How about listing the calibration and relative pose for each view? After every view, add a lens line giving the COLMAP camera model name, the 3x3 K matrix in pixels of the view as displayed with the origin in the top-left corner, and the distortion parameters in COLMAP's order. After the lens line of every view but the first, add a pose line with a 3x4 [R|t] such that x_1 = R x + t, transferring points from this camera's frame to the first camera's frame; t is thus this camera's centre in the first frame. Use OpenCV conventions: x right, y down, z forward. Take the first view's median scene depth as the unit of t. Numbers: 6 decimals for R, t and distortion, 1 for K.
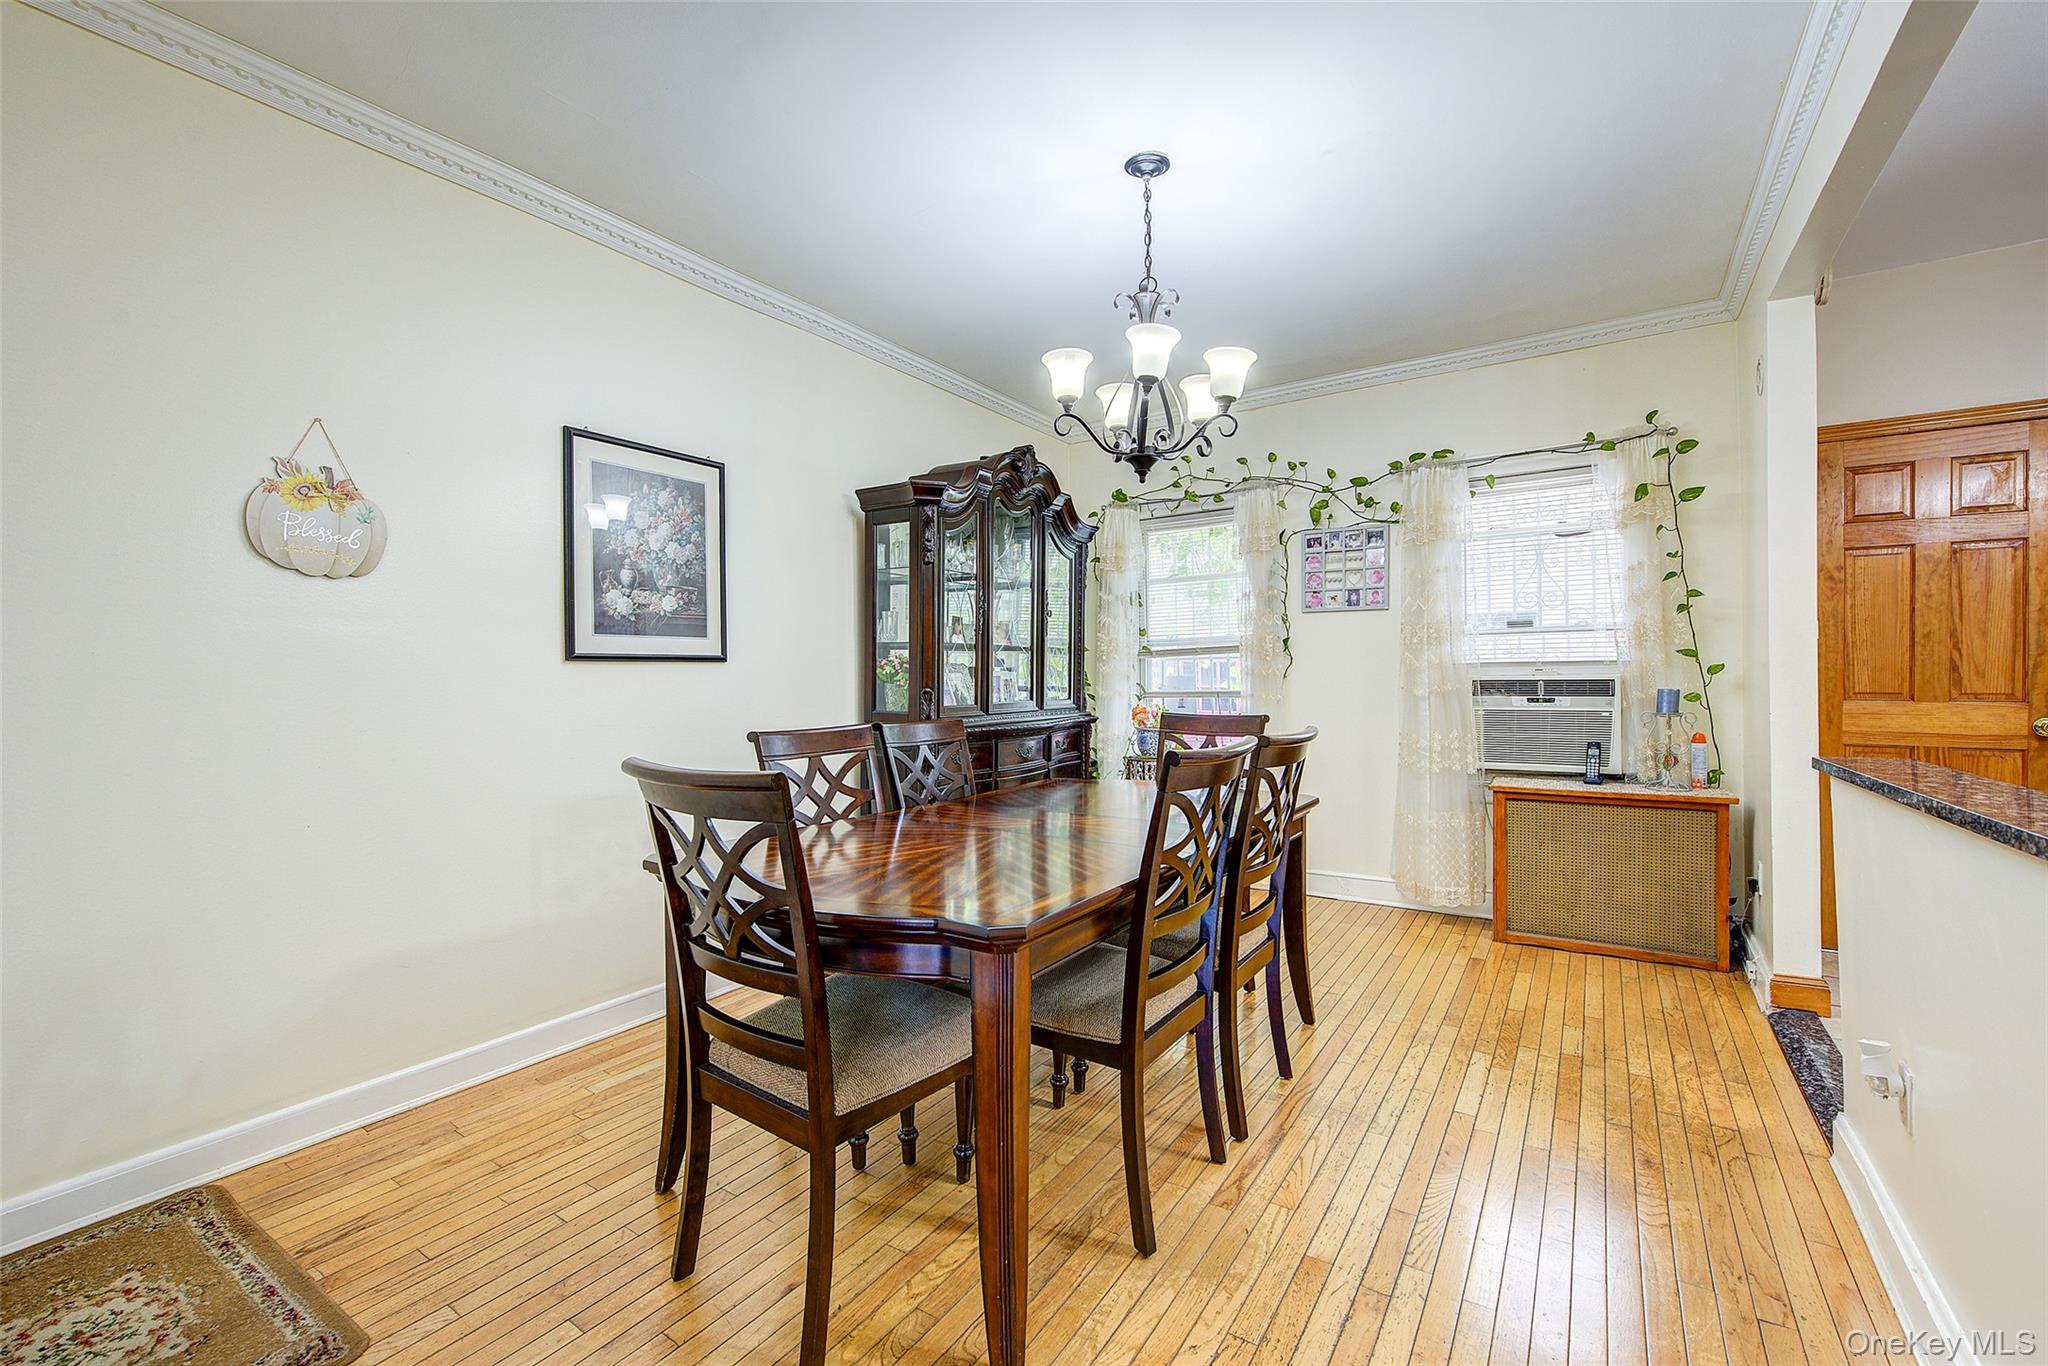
lens RADIAL K [[850.2, 0, 1027.0], [0, 850.2, 680.4], [0, 0, 1]] dist [-0.000426, -0.001011]
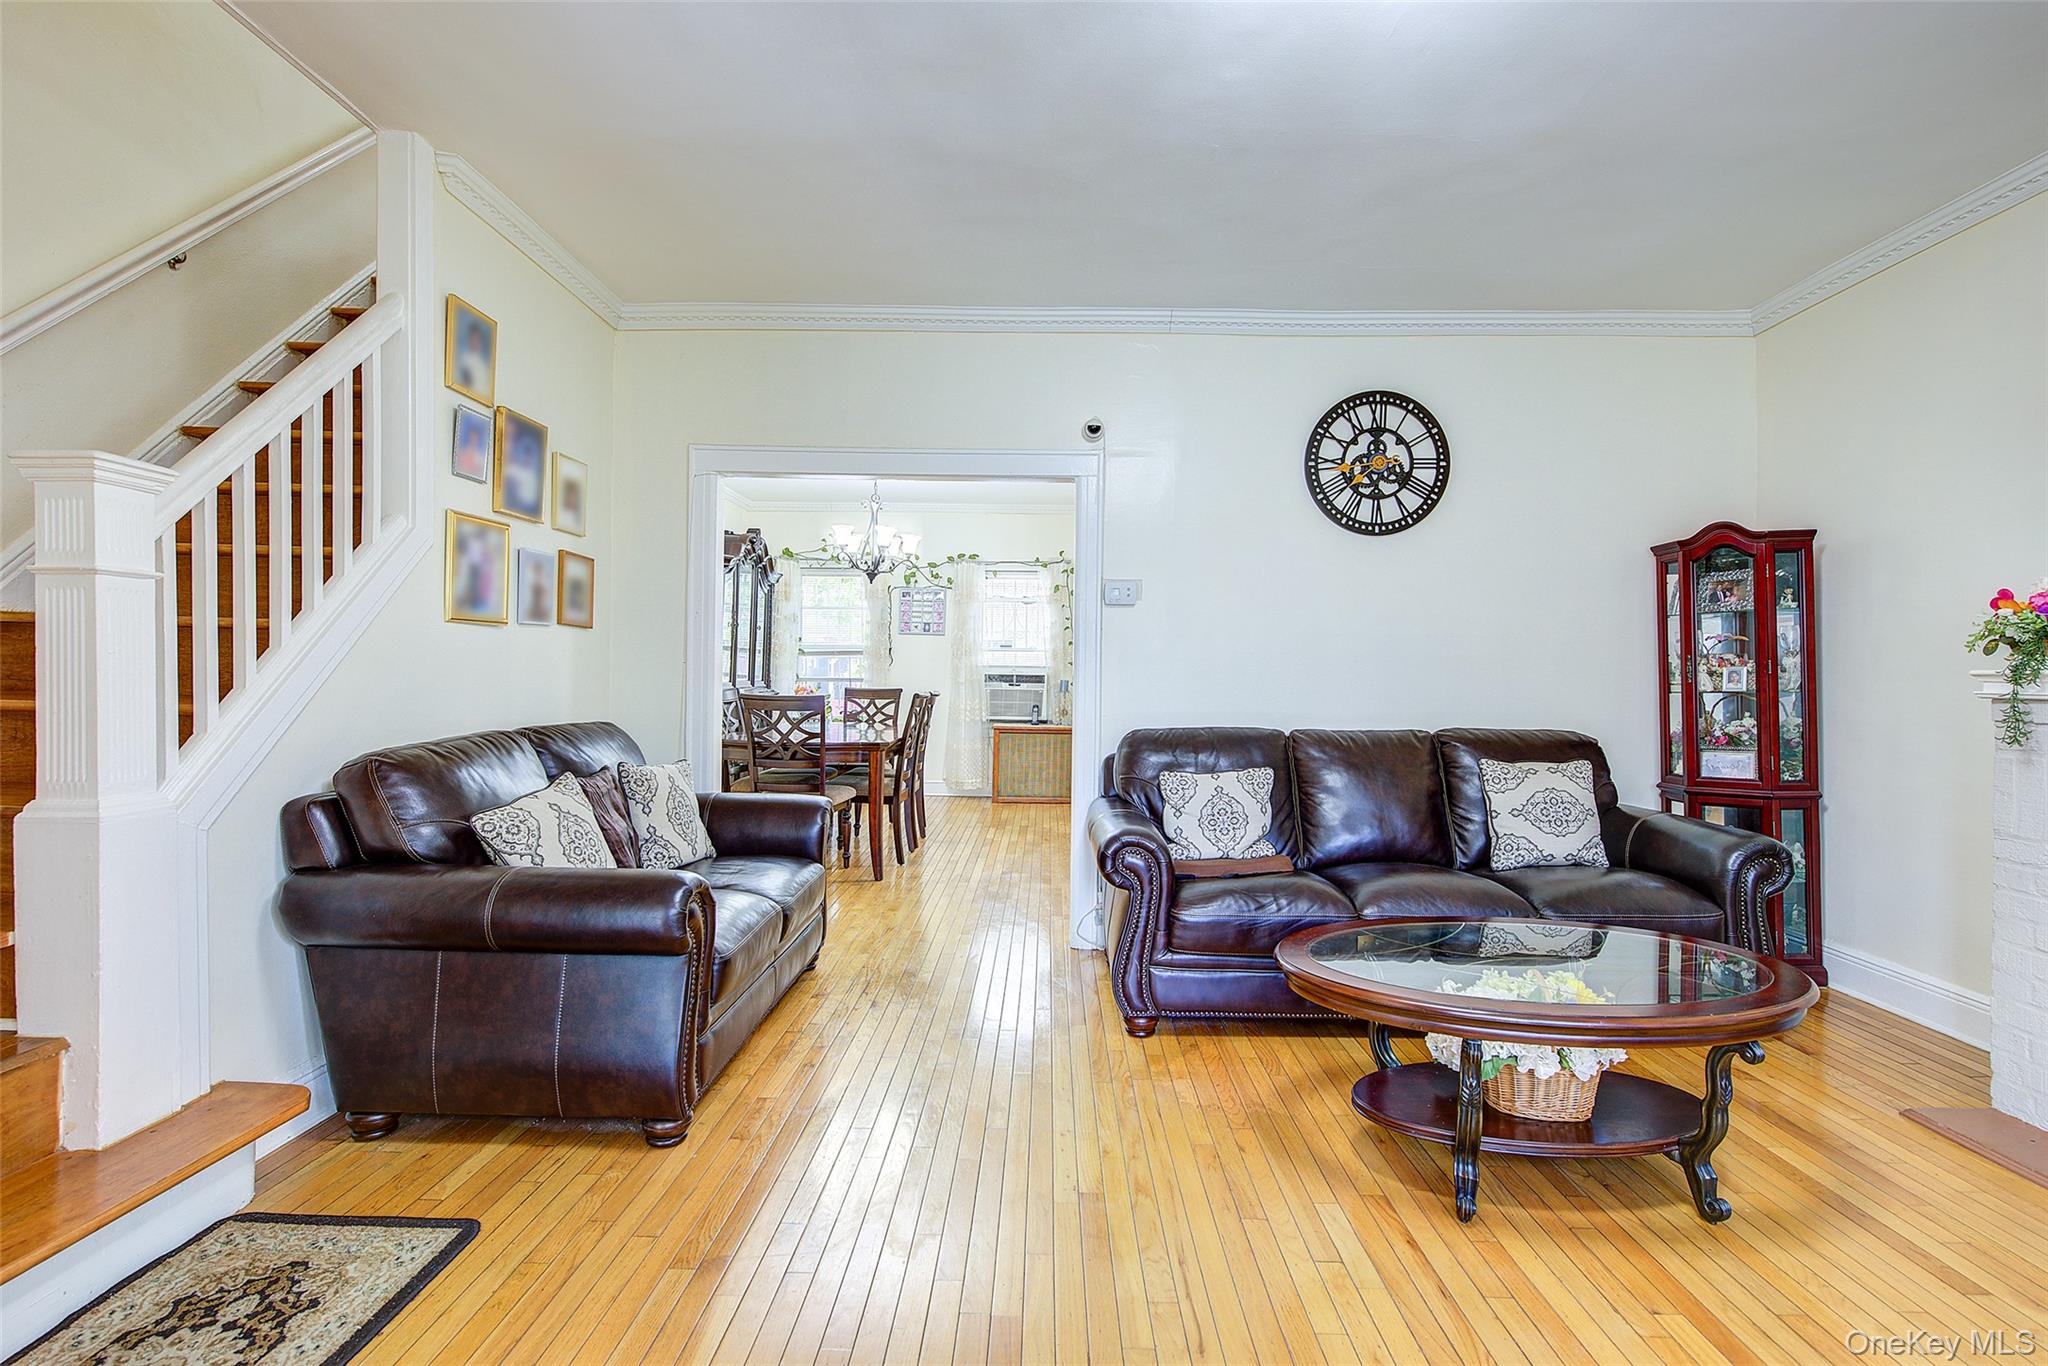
lens RADIAL K [[926.2, 0, 1025.9], [0, 926.2, 685.0], [0, 0, 1]] dist [0.000640, -0.000585]
pose [[0.842478, 0.016071, 0.538491, -0.596506], [-0.022594, 0.999730, 0.005513, 0.011205], [-0.538257, -0.016811, 0.842613, -0.929653]]
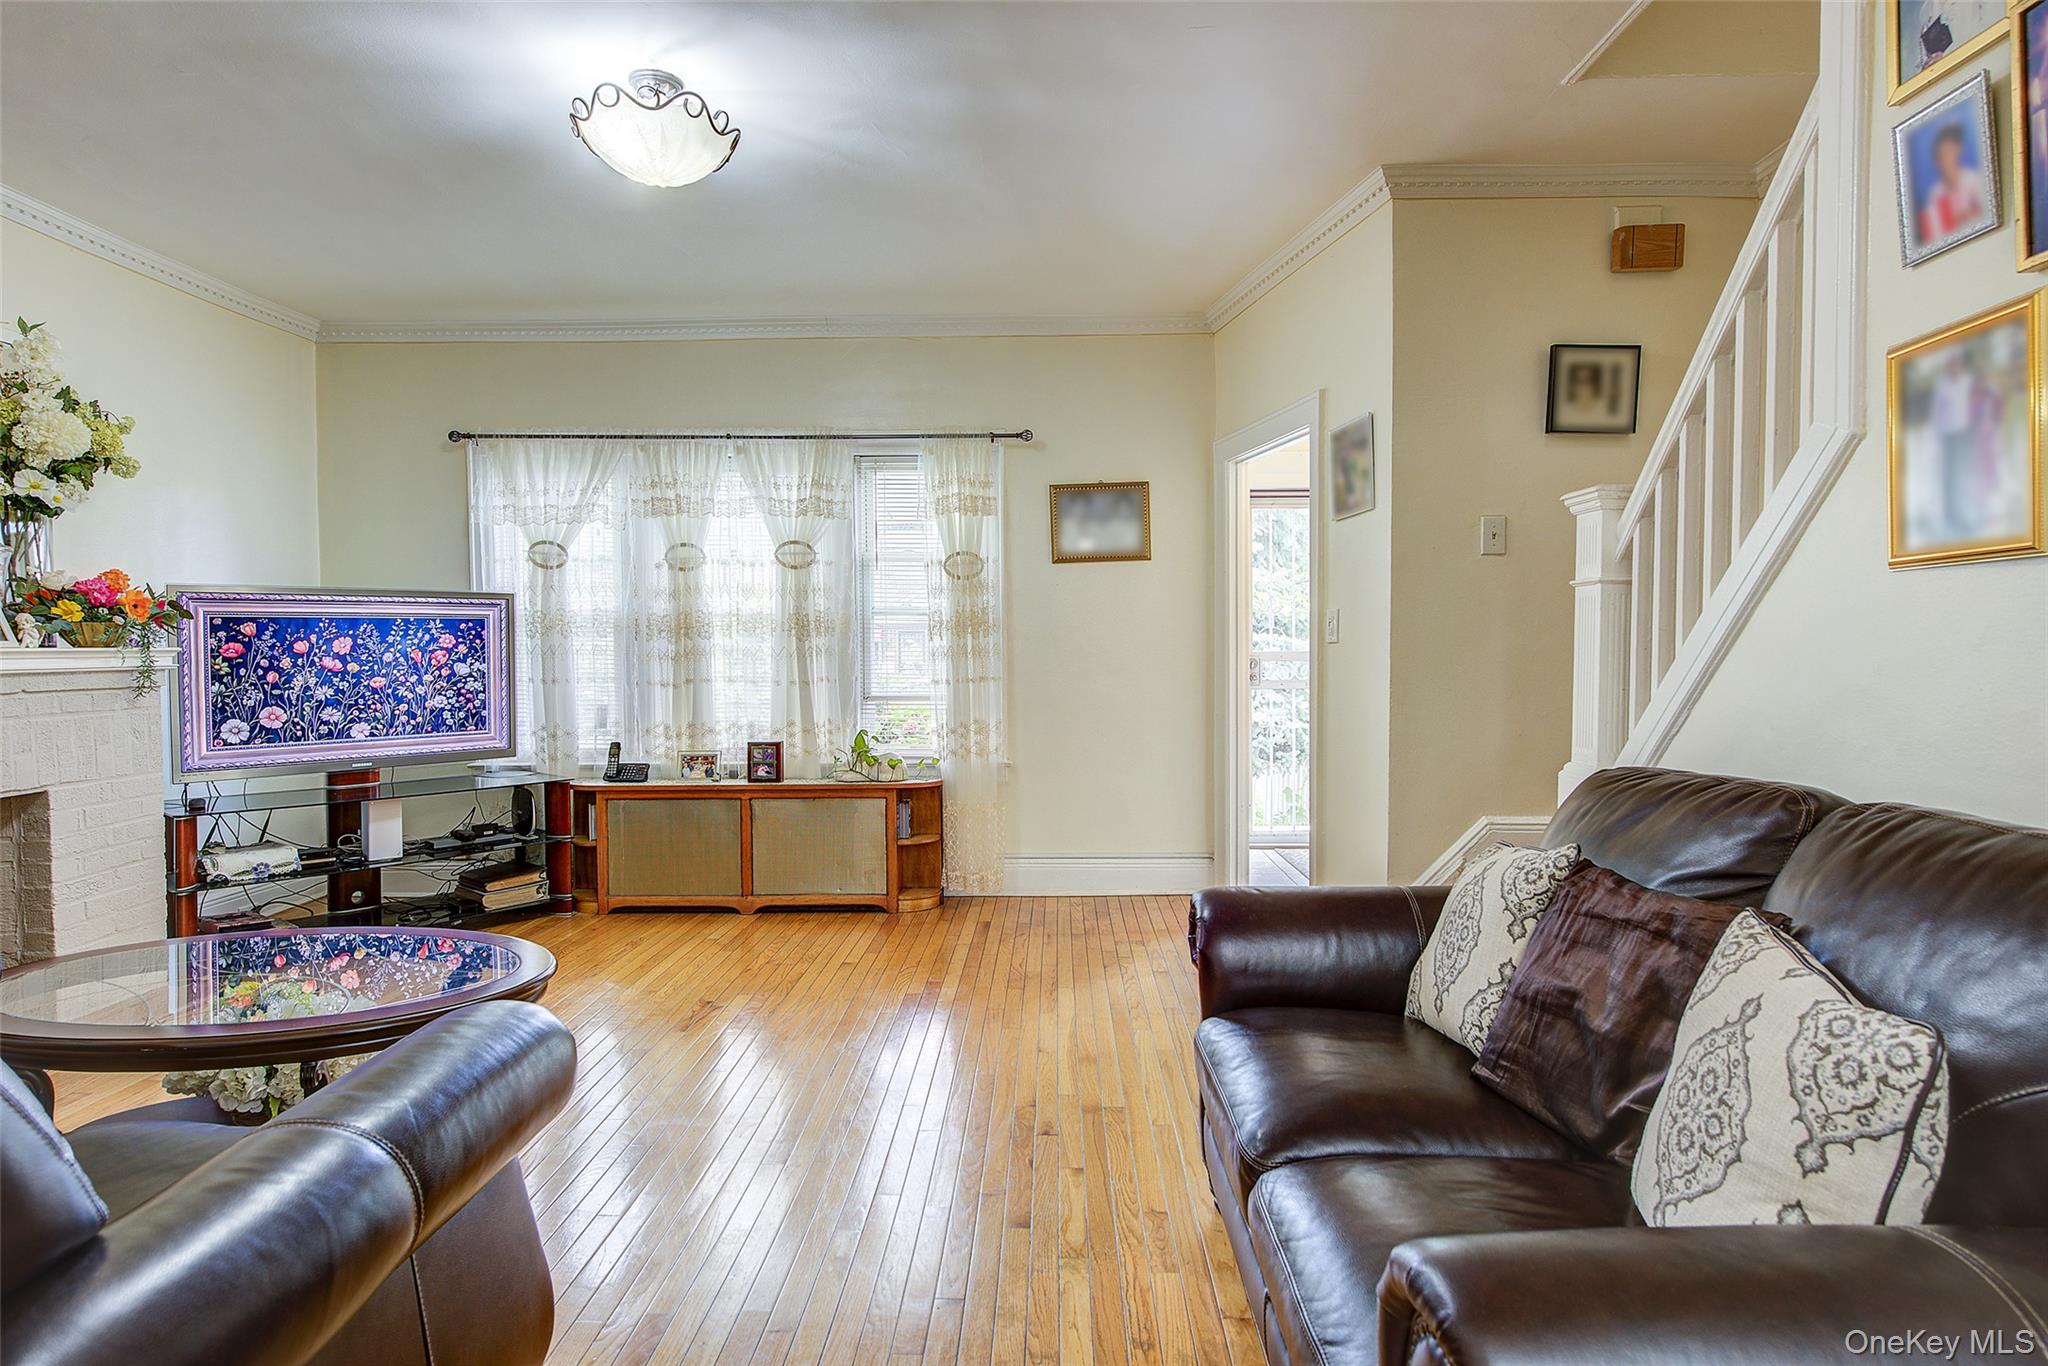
lens RADIAL K [[1102.1, 0, 1030.7], [0, 1102.1, 680.3], [0, 0, 1]] dist [0.000206, -0.000884]
pose [[-0.842734, 0.032592, -0.537343, -0.017201], [0.016008, 0.999241, 0.035502, -0.002950], [0.538092, 0.021317, -0.842616, 0.205235]]
